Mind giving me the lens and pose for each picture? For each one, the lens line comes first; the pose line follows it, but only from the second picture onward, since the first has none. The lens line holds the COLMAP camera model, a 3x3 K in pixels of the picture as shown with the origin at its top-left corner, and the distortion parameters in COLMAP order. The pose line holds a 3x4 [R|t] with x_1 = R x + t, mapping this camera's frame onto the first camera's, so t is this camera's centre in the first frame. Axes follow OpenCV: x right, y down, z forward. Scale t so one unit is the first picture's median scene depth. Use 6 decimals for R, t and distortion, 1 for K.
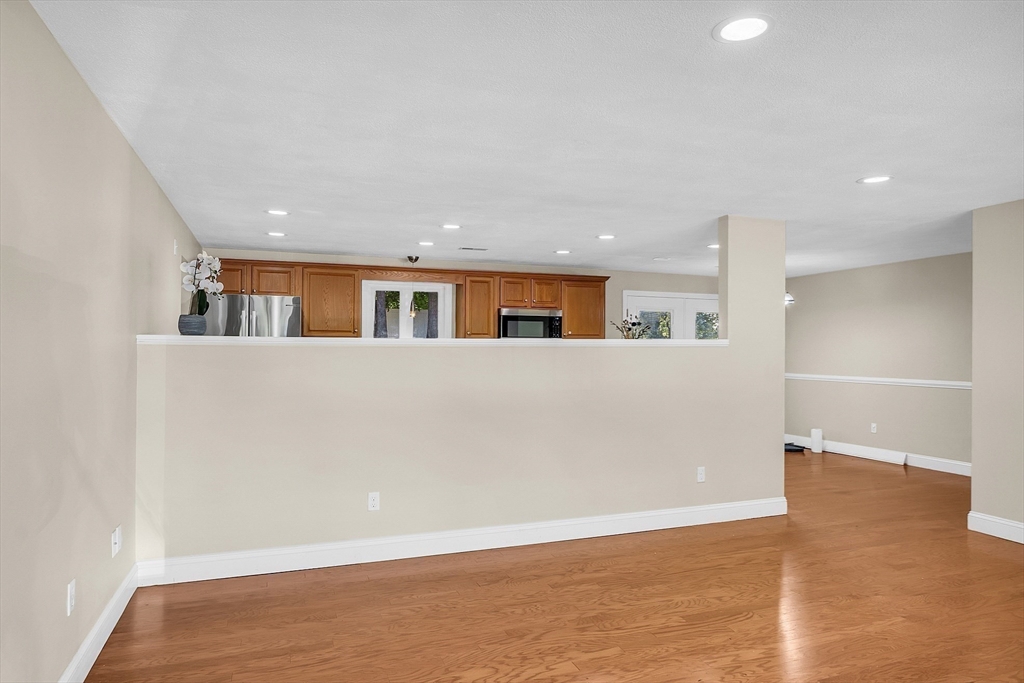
lens RADIAL K [[632.3, 0, 512.0], [0, 632.3, 341.5], [0, 0, 1]] dist [-0.000434, 0.001235]
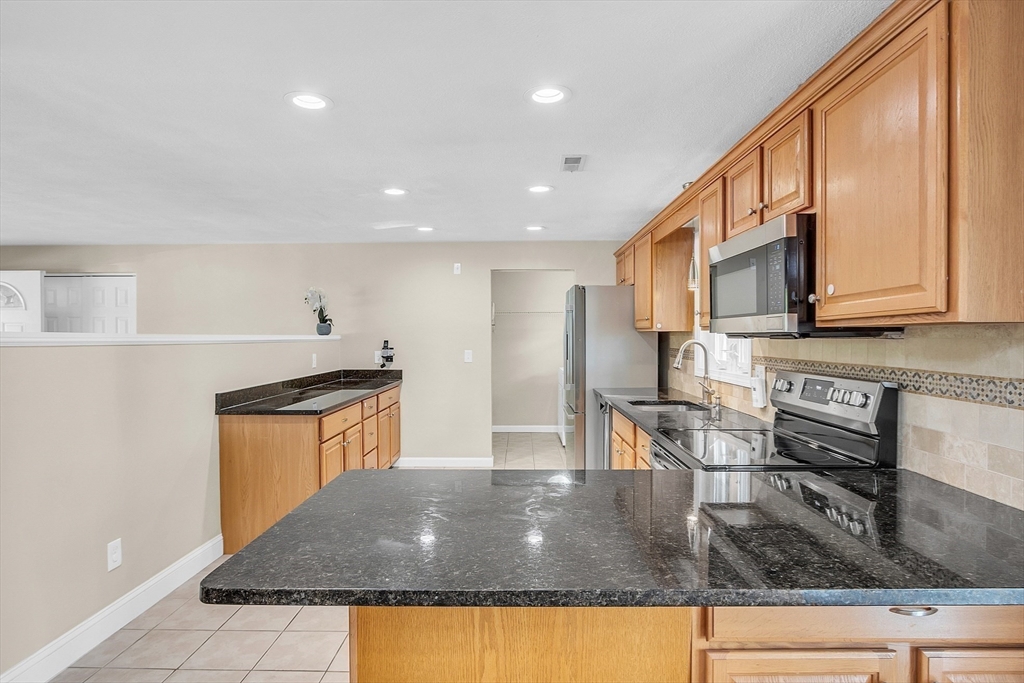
lens RADIAL K [[567.9, 0, 516.6], [0, 567.9, 344.4], [0, 0, 1]] dist [-0.014915, 0.001501]
pose [[-0.347062, 0.012827, -0.937754, 0.369614], [0.010800, 0.999895, 0.009680, 0.004920], [0.937780, -0.006768, -0.347164, 0.998762]]
